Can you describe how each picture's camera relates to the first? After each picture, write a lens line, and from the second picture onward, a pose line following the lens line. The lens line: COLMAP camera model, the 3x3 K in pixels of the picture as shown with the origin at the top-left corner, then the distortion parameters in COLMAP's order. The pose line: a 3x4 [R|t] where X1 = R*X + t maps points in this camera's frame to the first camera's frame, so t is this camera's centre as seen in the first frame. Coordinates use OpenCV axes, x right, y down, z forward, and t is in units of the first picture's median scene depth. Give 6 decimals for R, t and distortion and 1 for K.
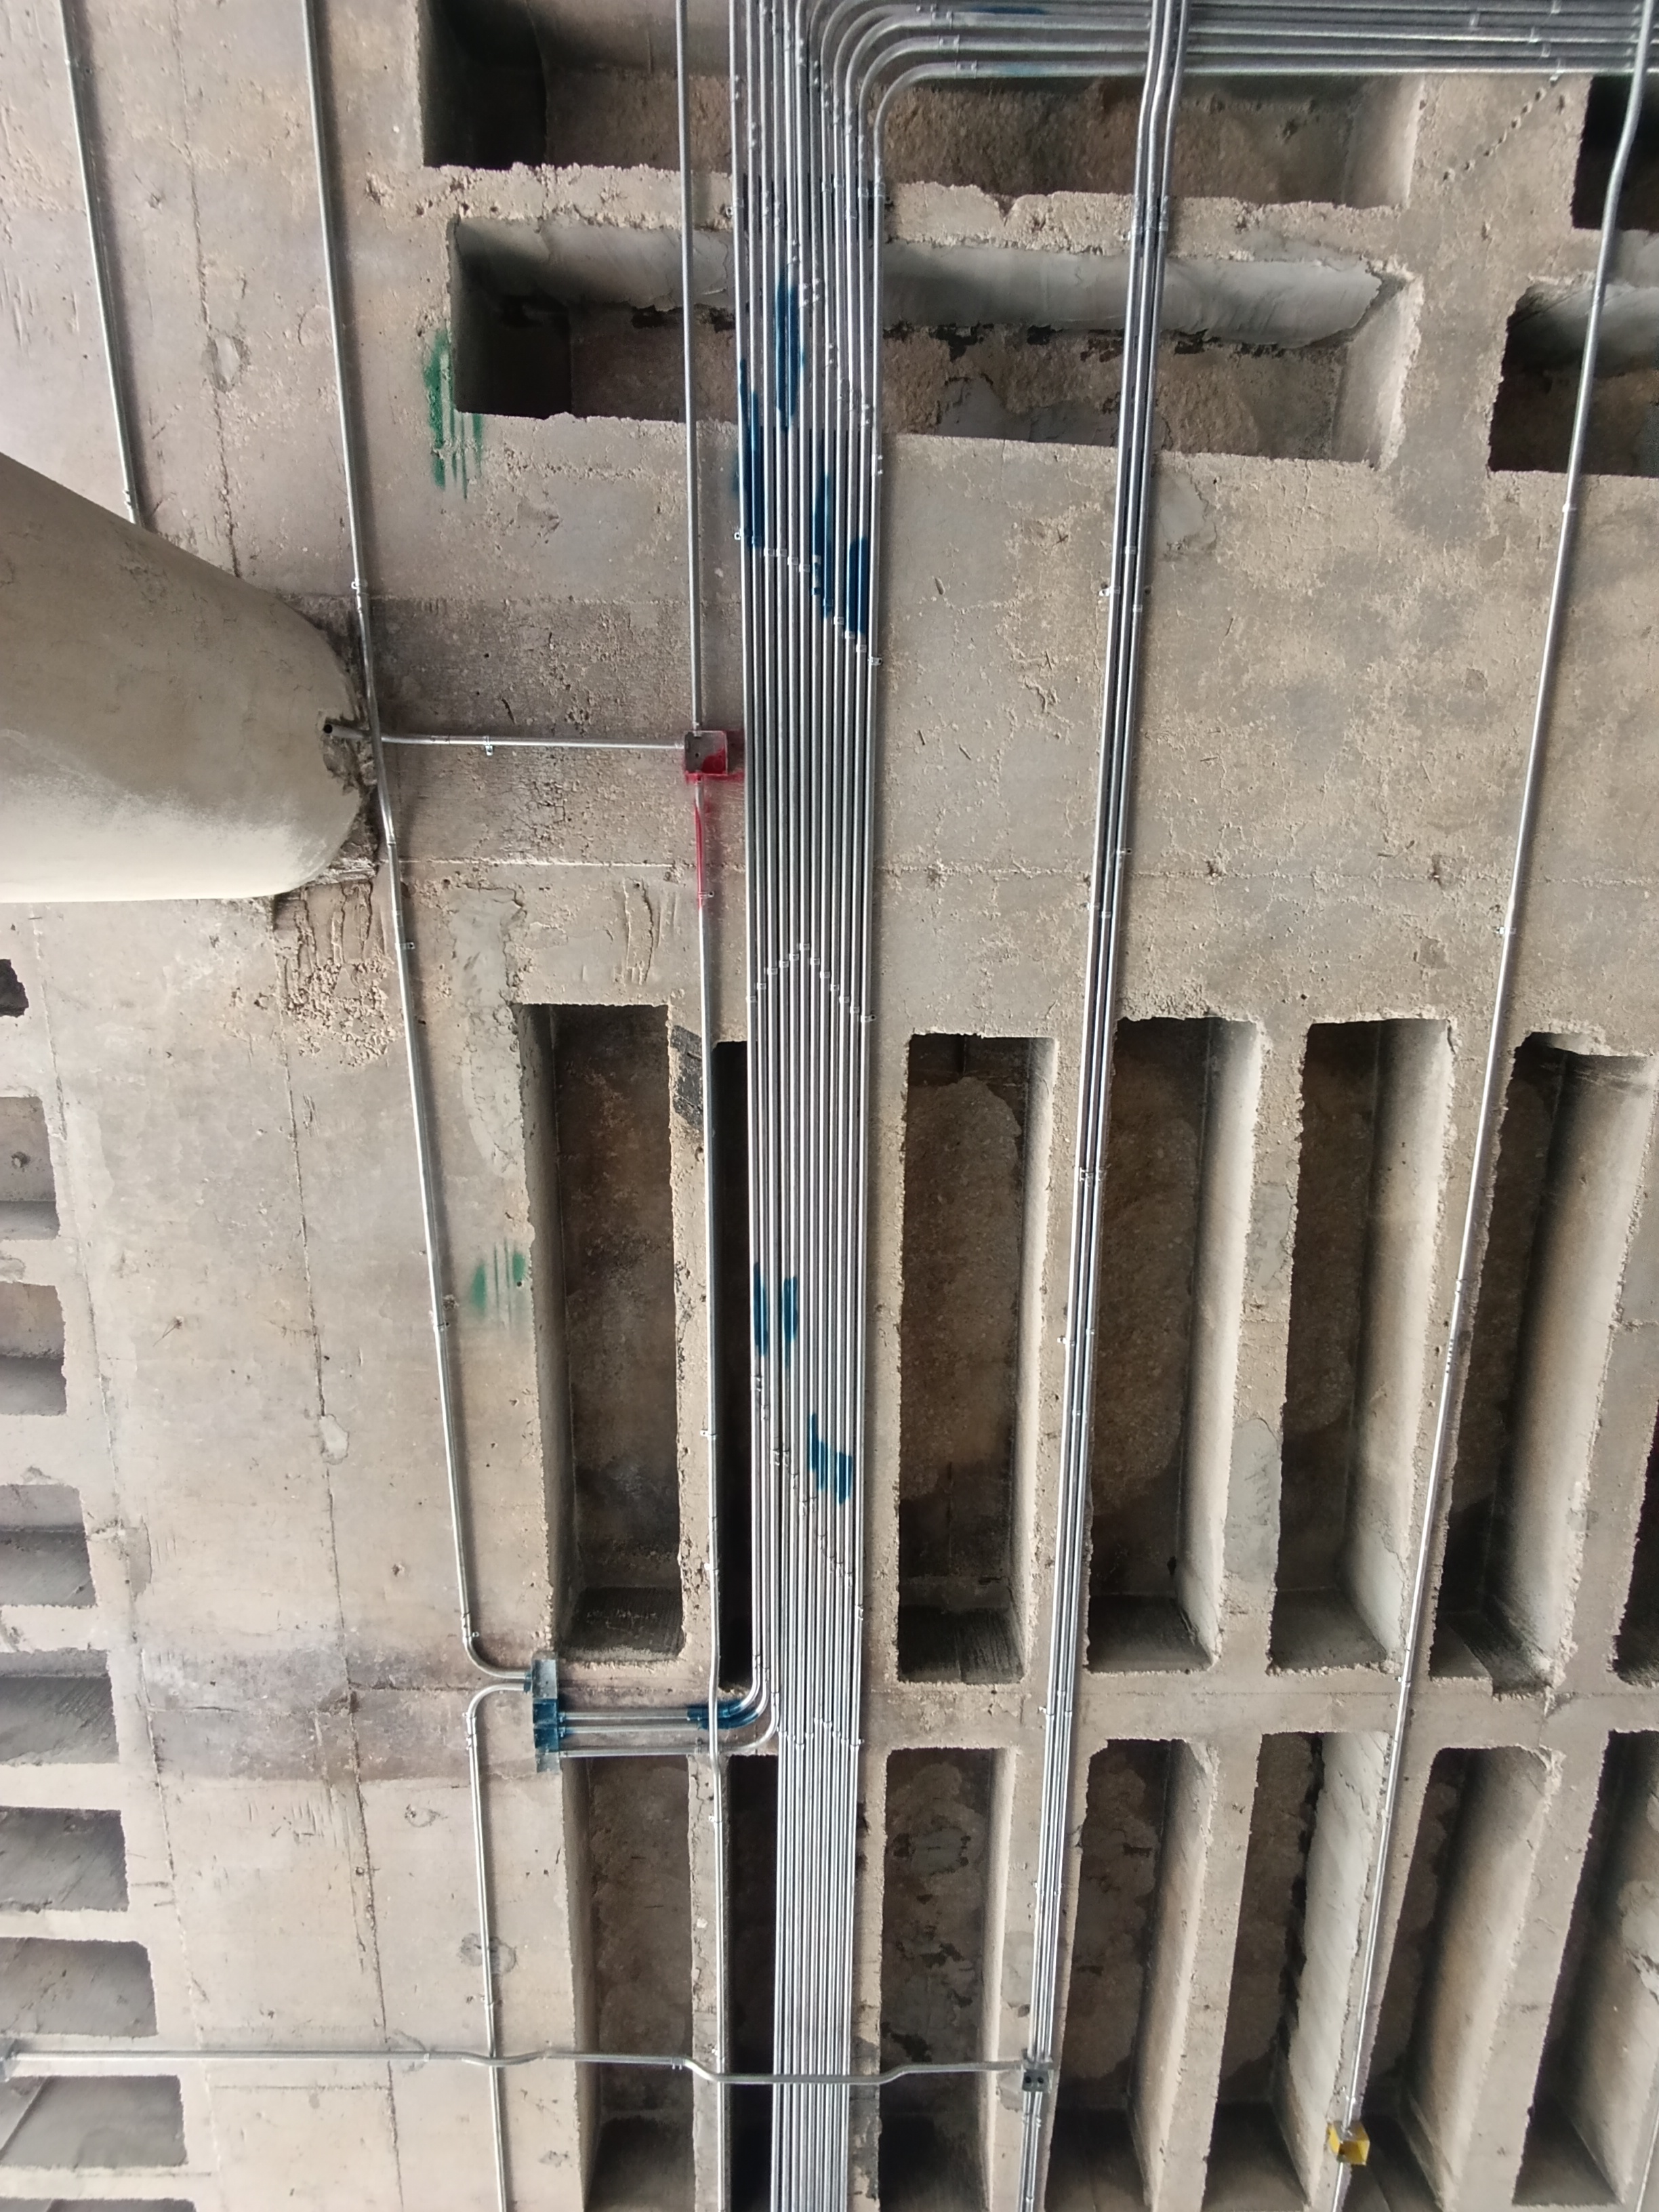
lens RADIAL K [[1026.6, 0, 827.7], [0, 1026.6, 1106.2], [0, 0, 1]] dist [0.012675, -0.000193]
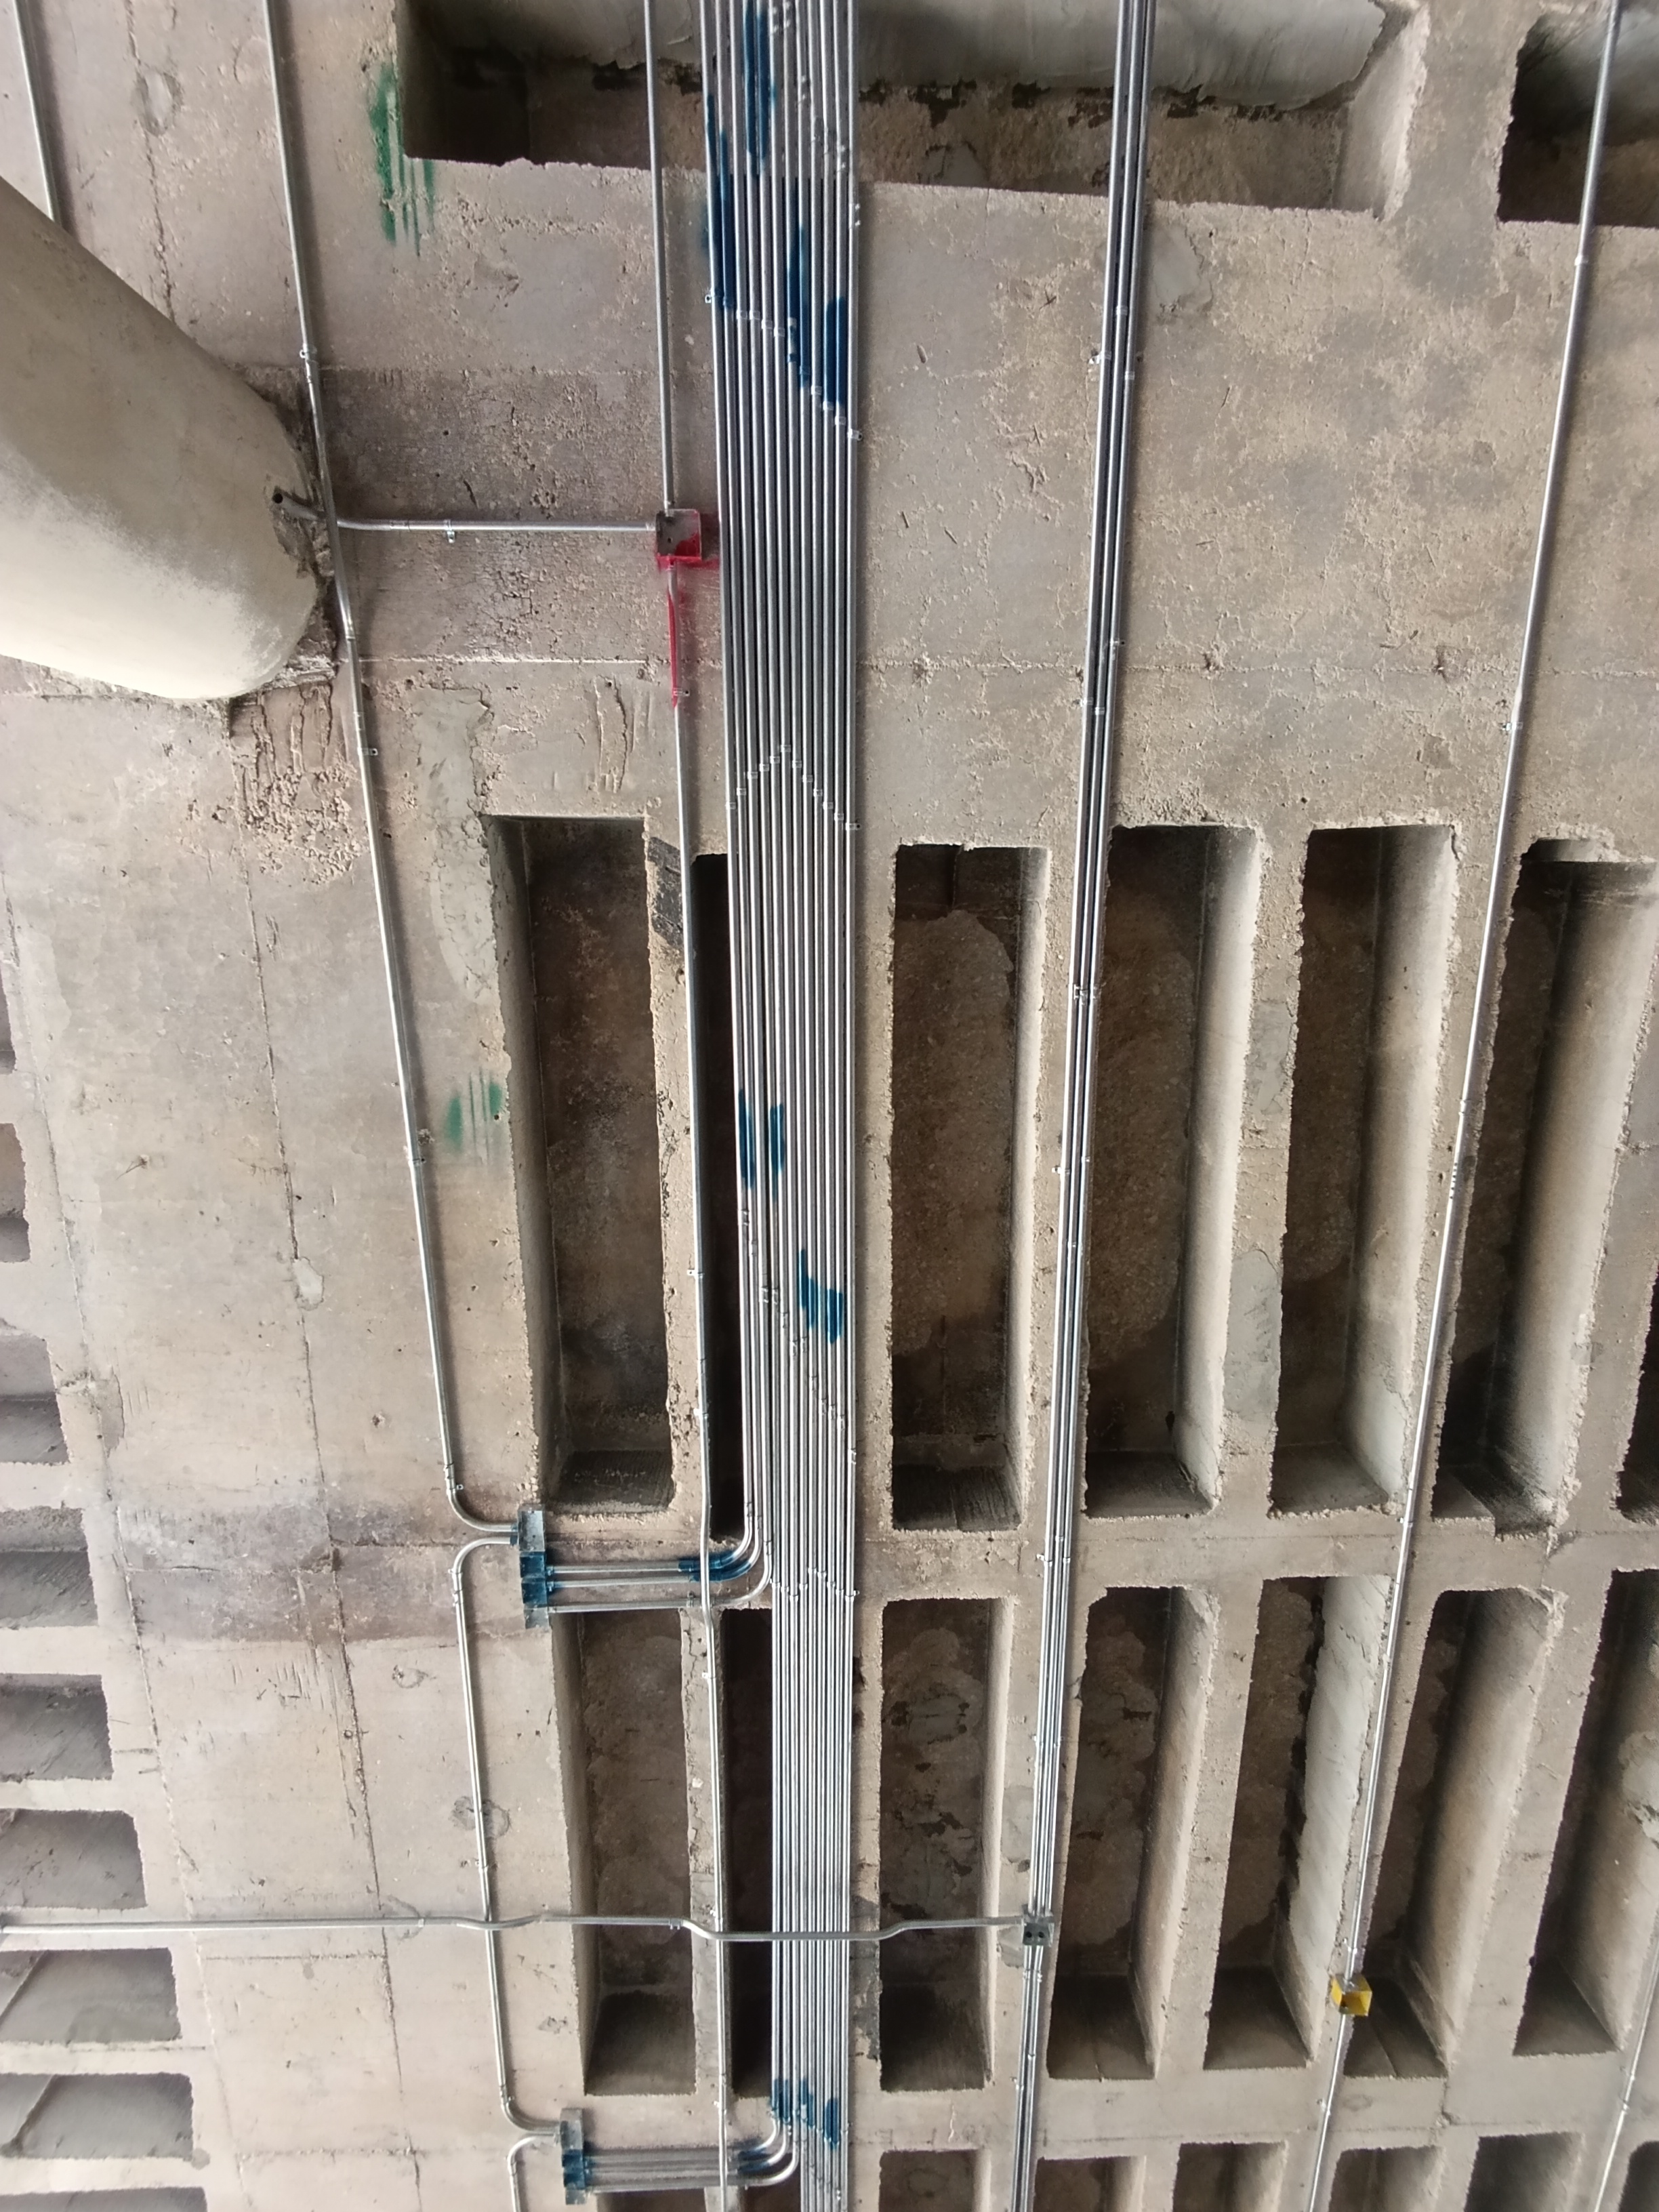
lens RADIAL K [[1026.6, 0, 828.9], [0, 1026.6, 1105.7], [0, 0, 1]] dist [0.012675, -0.000193]
pose [[0.999885, -0.013277, 0.007264, 0.005805], [0.013141, 0.999746, 0.018332, 0.146377], [-0.007506, -0.018235, 0.999806, 0.030136]]
